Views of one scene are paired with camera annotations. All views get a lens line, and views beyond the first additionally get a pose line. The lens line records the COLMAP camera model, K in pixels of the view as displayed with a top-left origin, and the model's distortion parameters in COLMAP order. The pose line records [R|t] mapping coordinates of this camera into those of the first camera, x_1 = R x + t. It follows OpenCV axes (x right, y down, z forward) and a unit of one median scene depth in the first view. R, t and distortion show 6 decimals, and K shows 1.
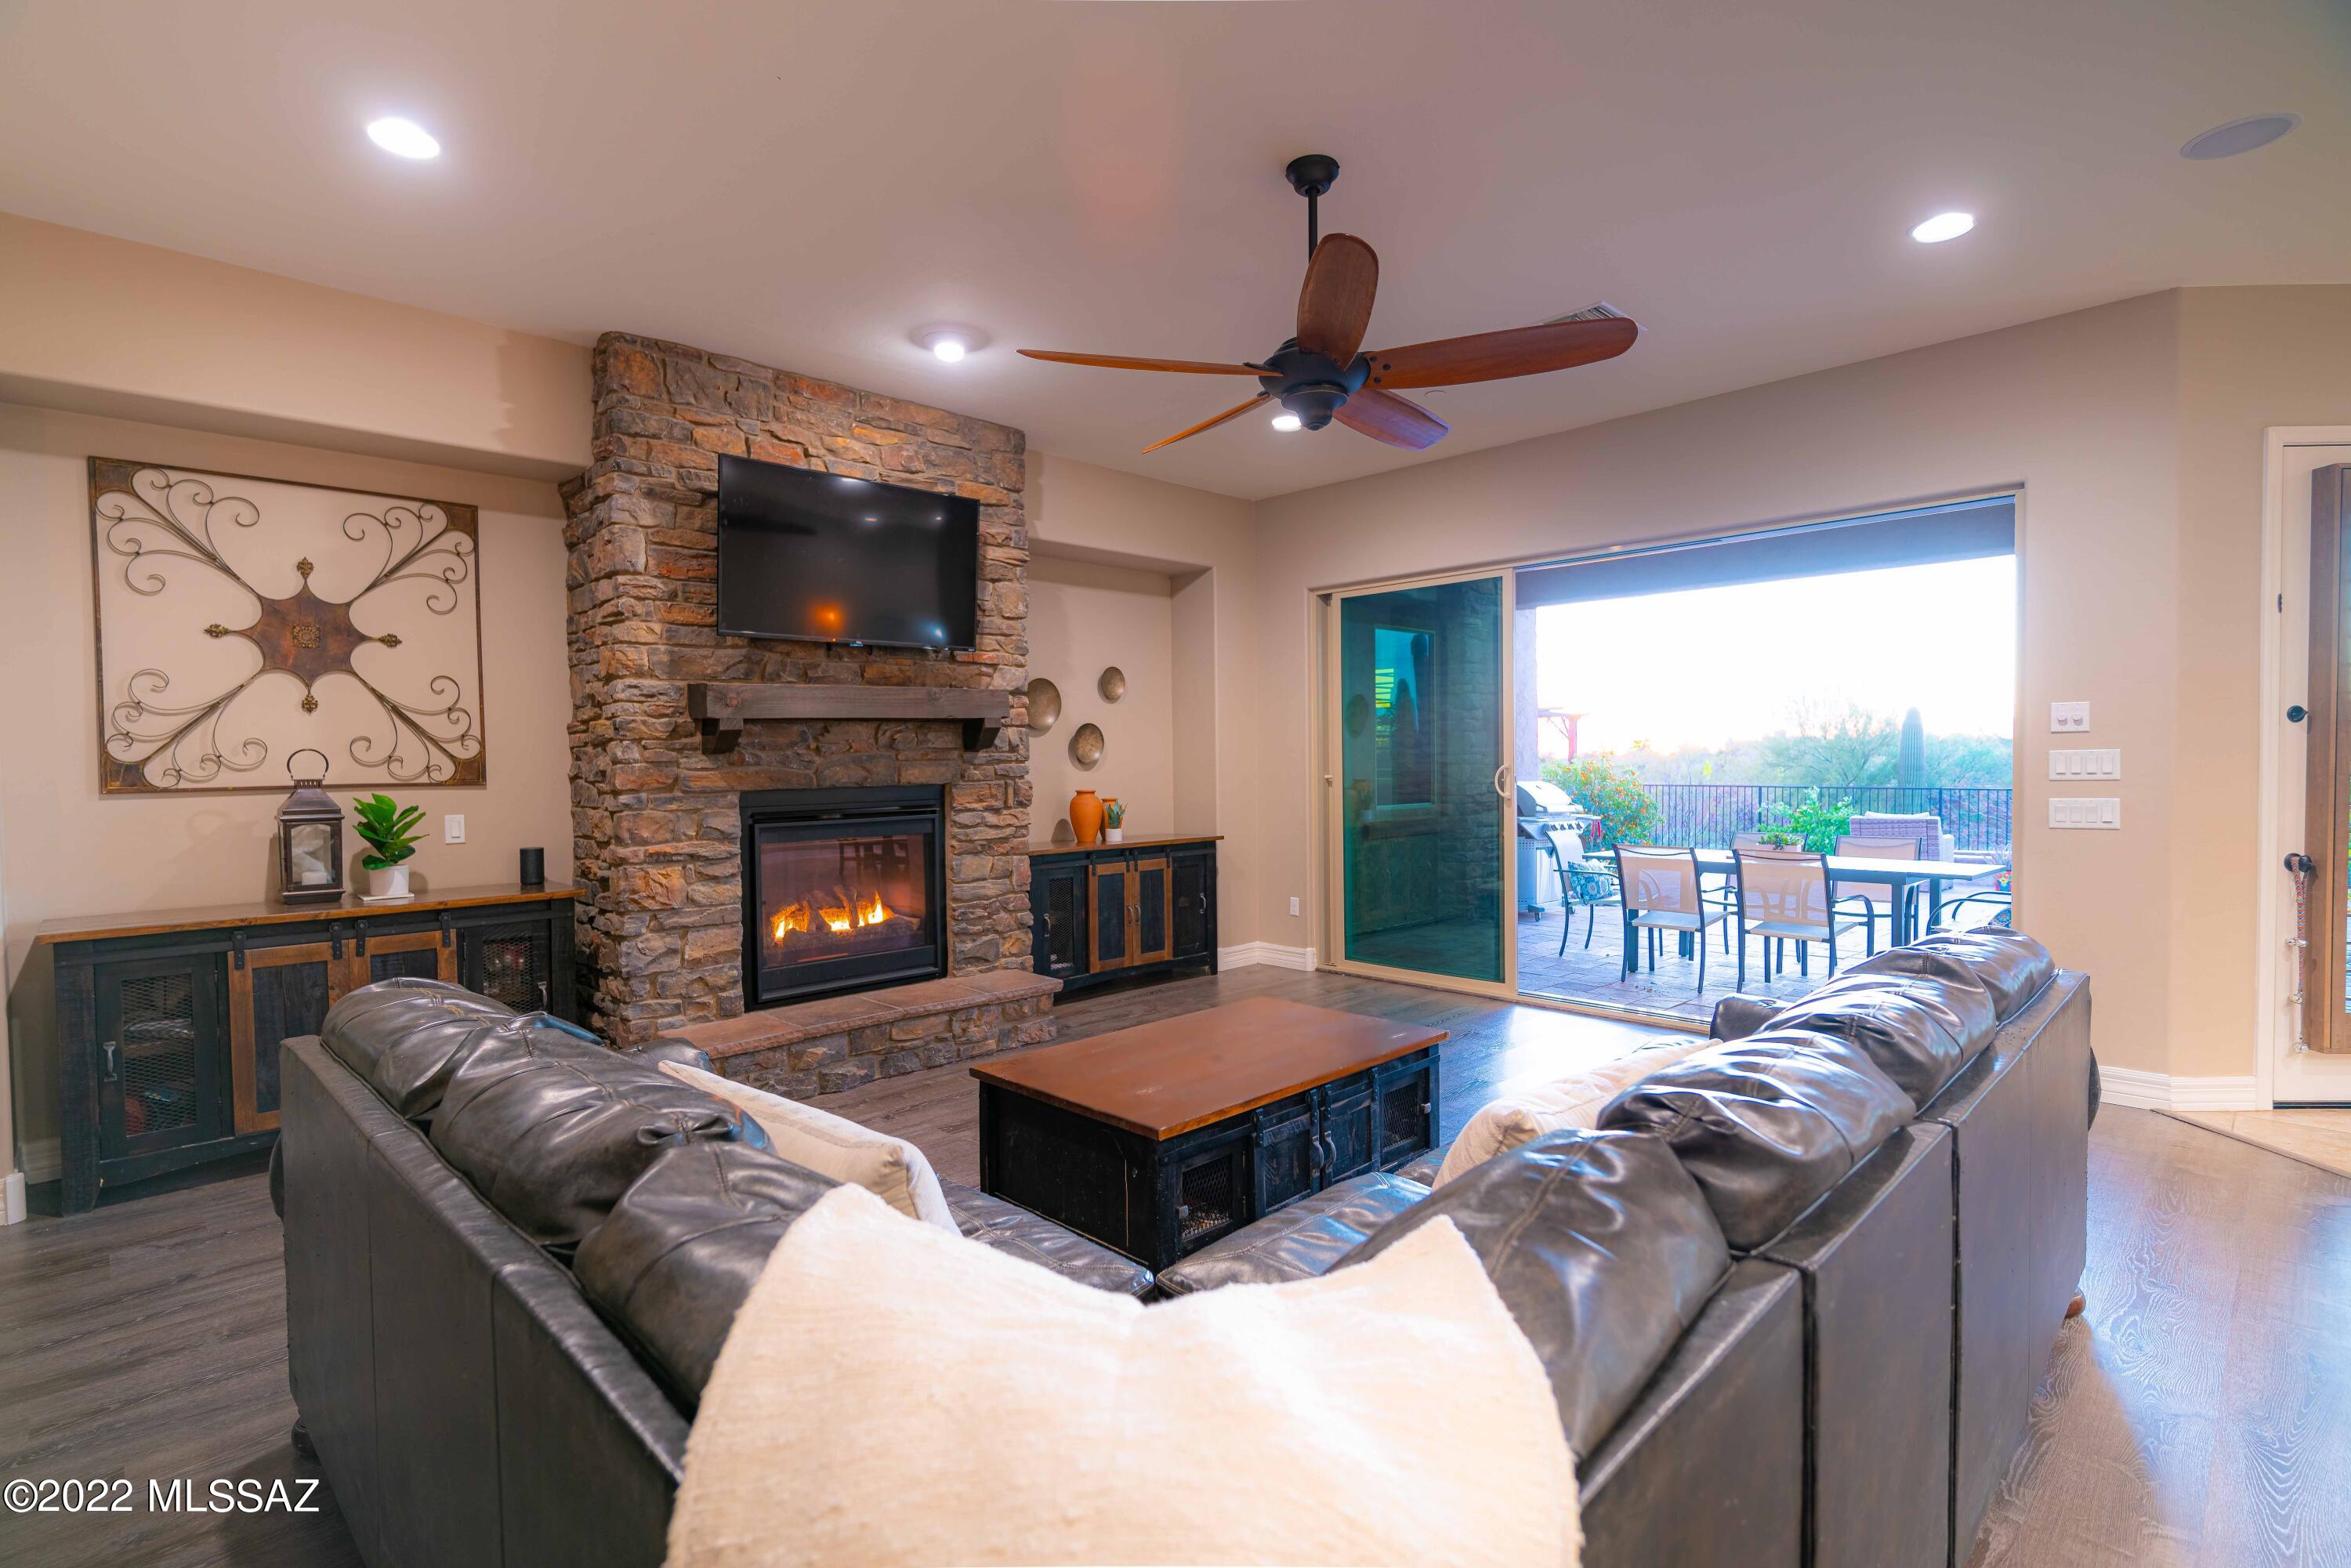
lens RADIAL K [[1107.0, 0, 1174.2], [0, 1107.0, 782.5], [0, 0, 1]] dist [0.001876, -0.000181]
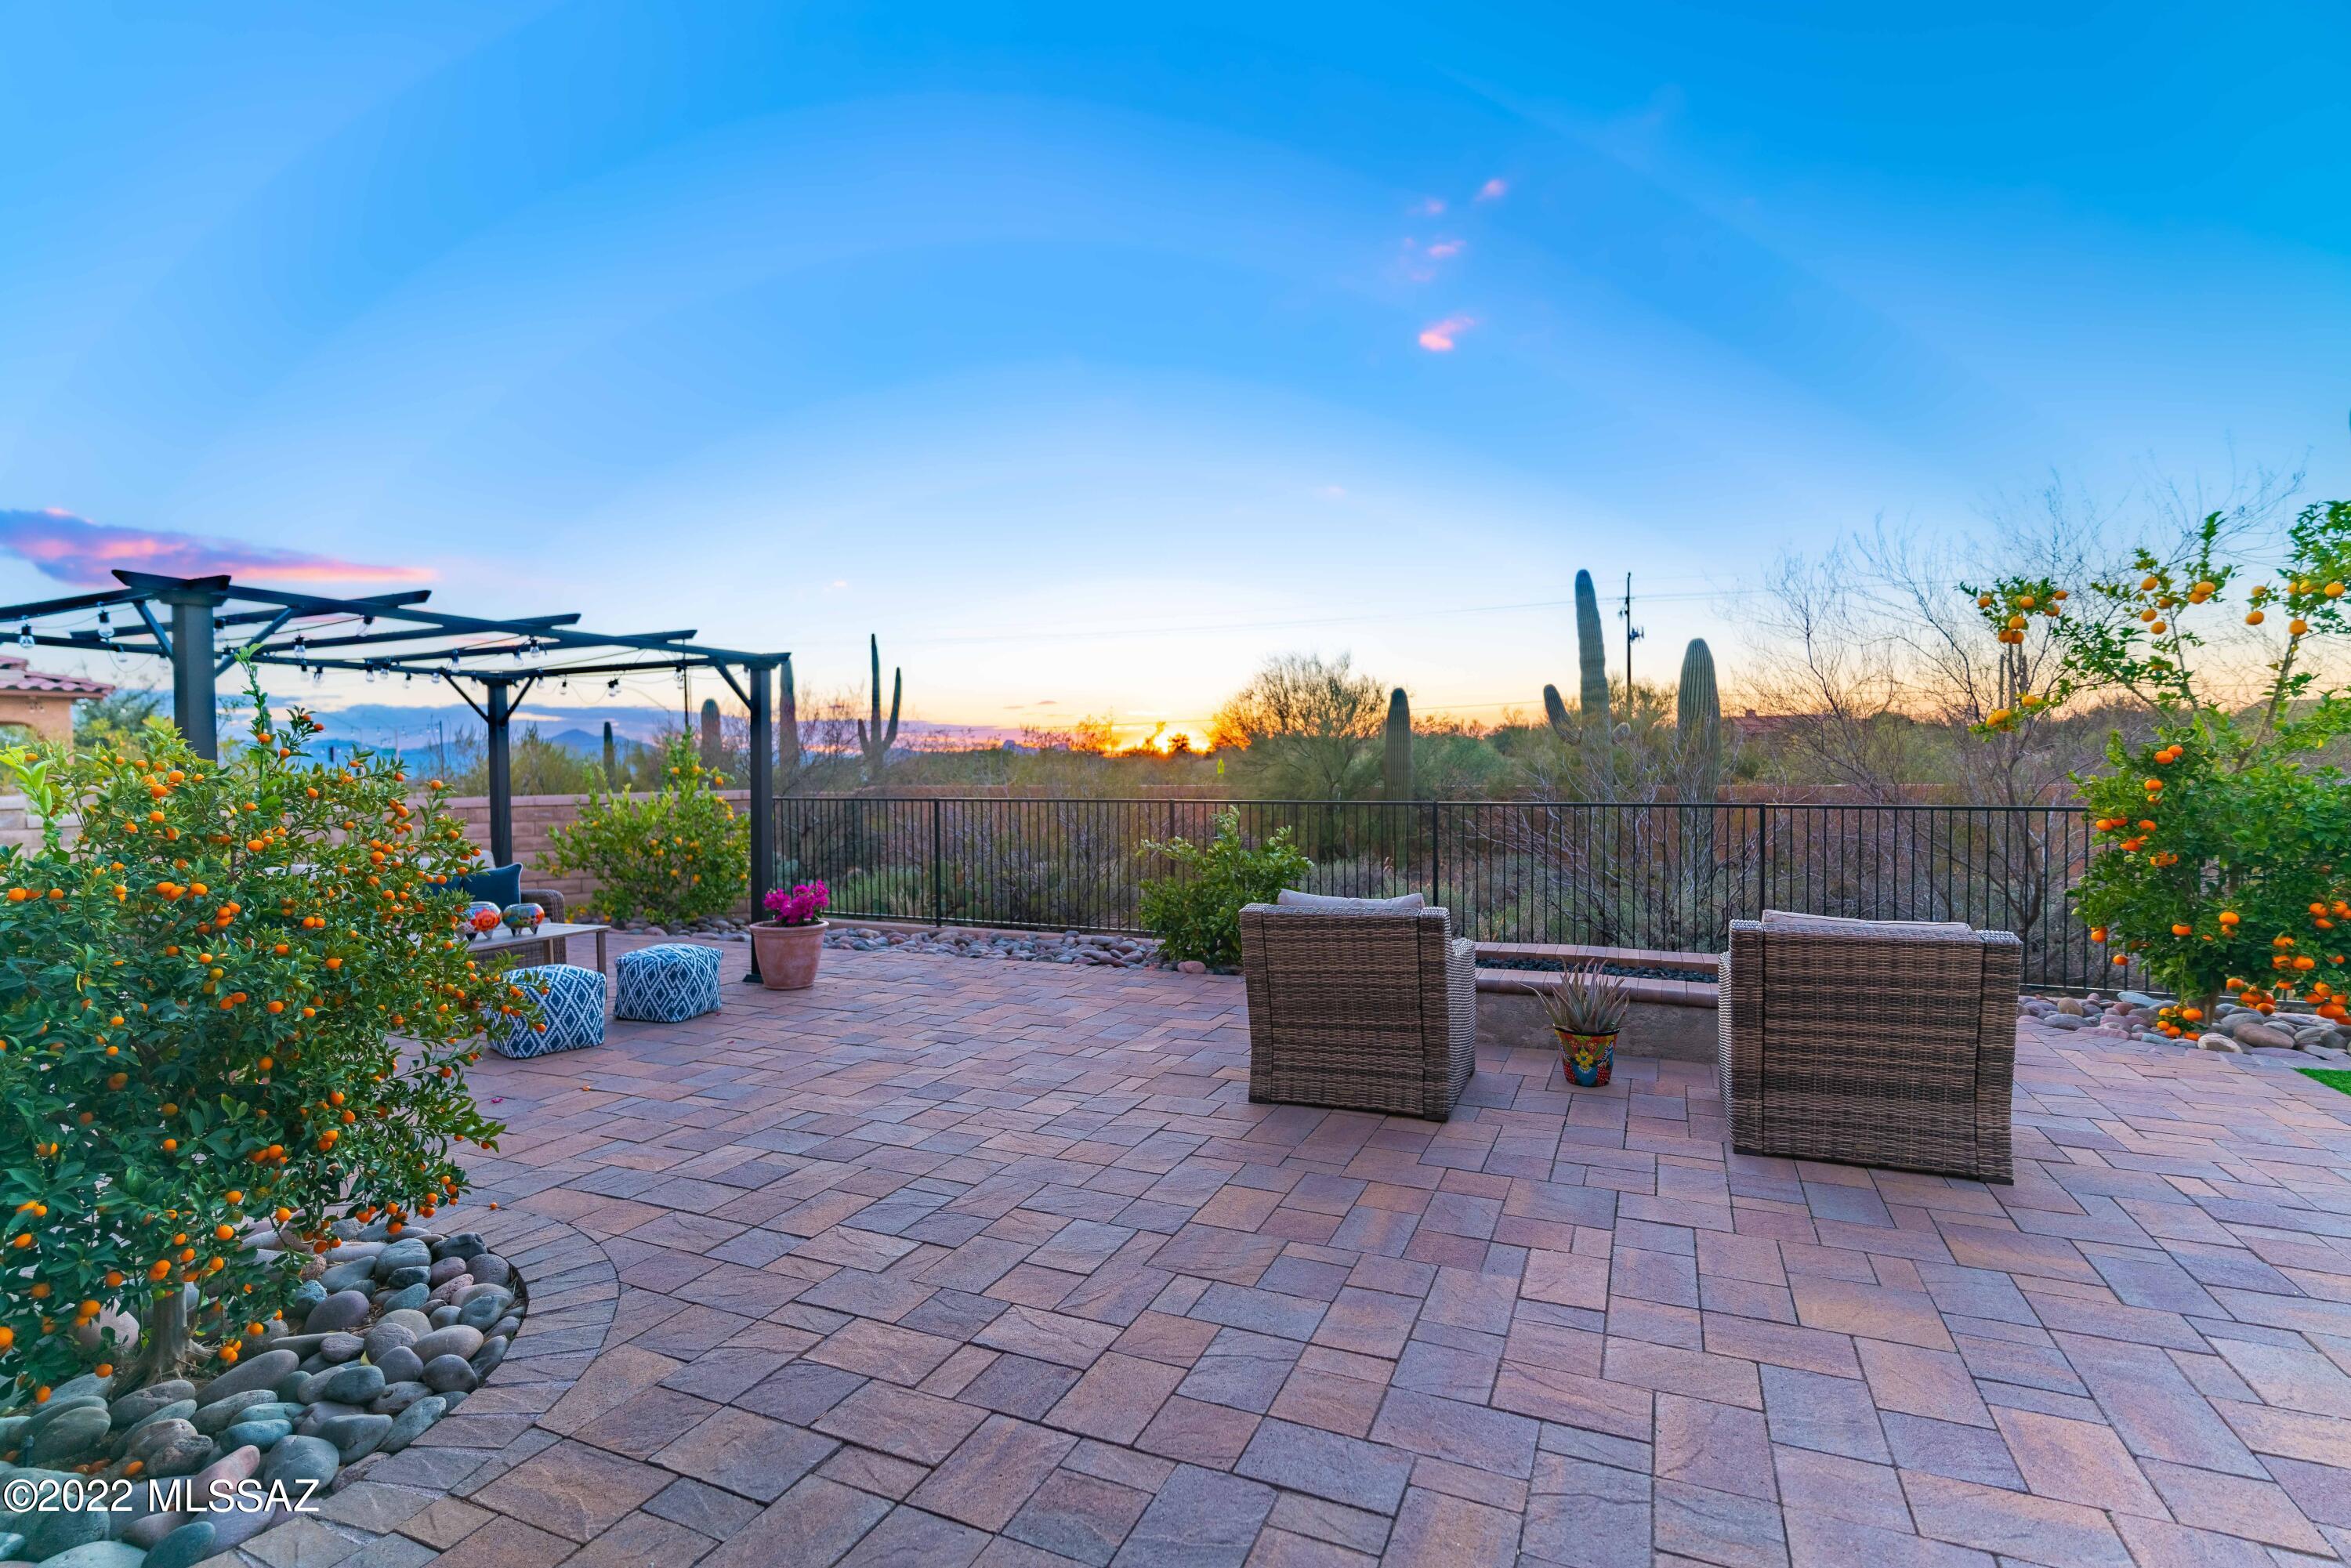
lens RADIAL K [[1107.0, 0, 1161.6], [0, 1107.0, 786.8], [0, 0, 1]] dist [0.001876, -0.000181]
pose [[0.931323, -0.010543, 0.364041, 0.275632], [0.008451, 0.999937, 0.007337, -0.007440], [-0.364096, -0.003757, 0.931354, 0.406558]]
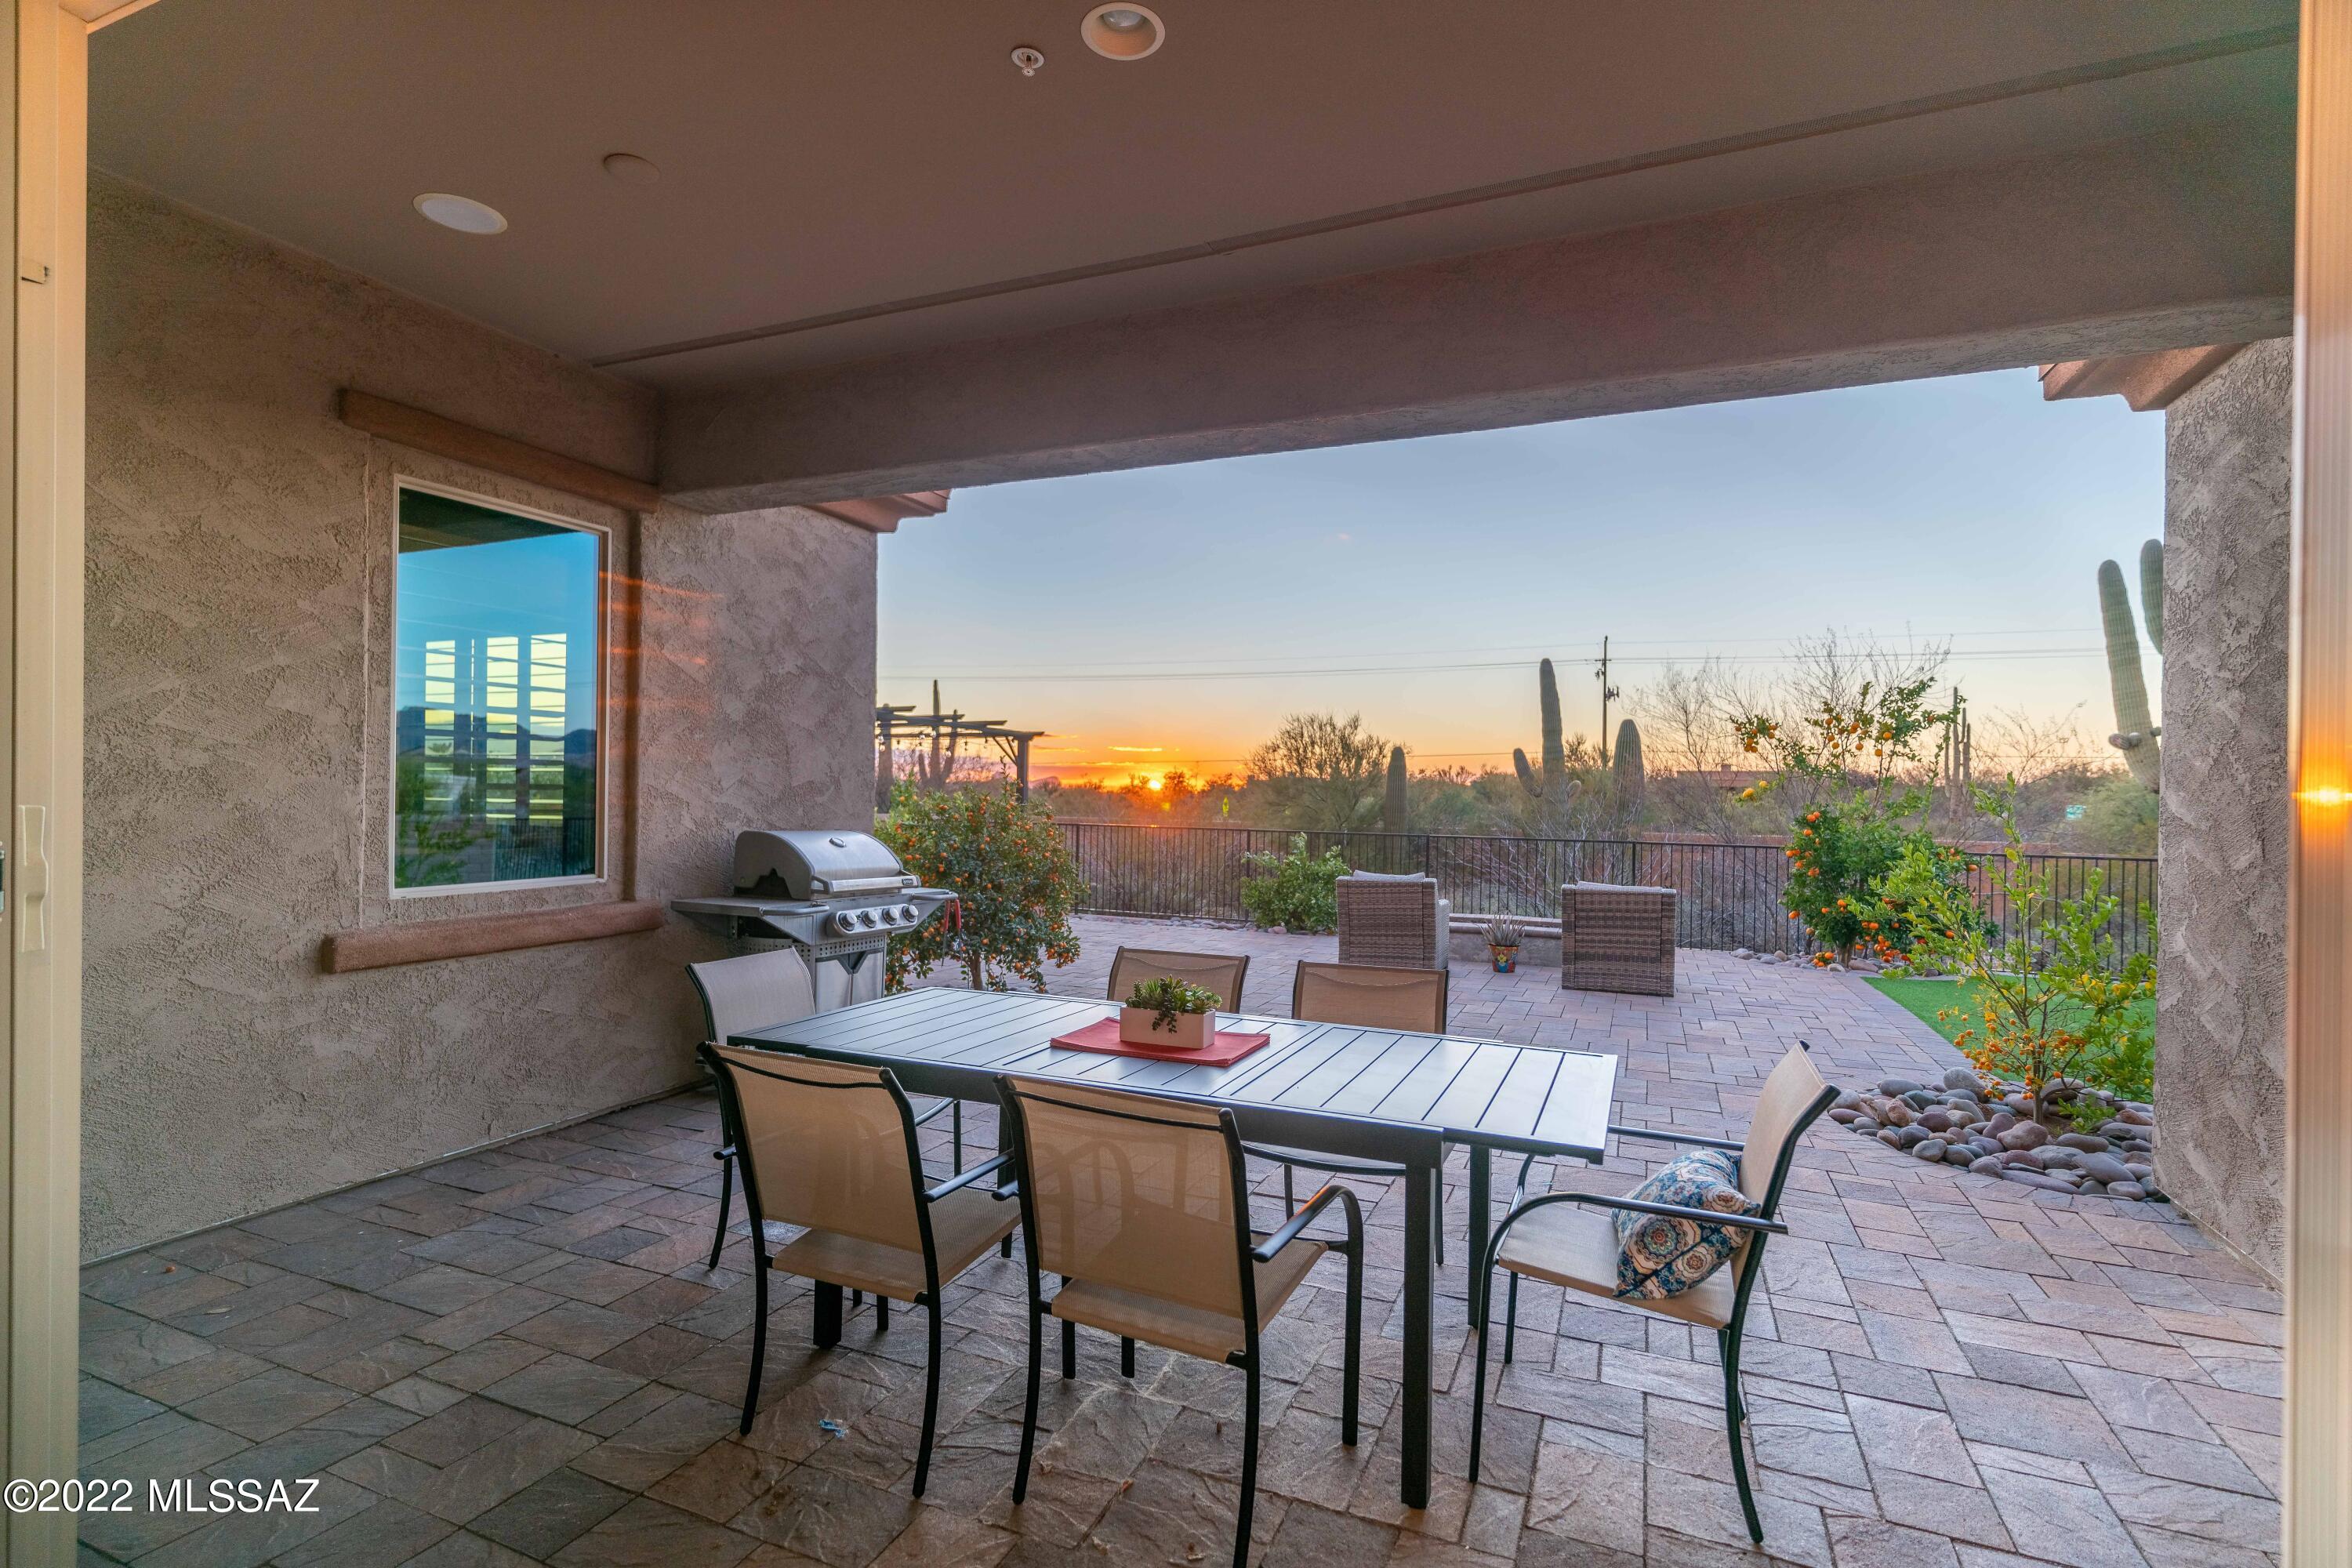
lens RADIAL K [[1107.5, 0, 1180.3], [0, 1107.5, 780.9], [0, 0, 1]] dist [0.001876, -0.000181]
pose [[0.920922, 0.030833, 0.388525, 0.131862], [-0.020422, 0.999314, -0.030898, -0.005872], [-0.389211, 0.020520, 0.920920, 0.209409]]
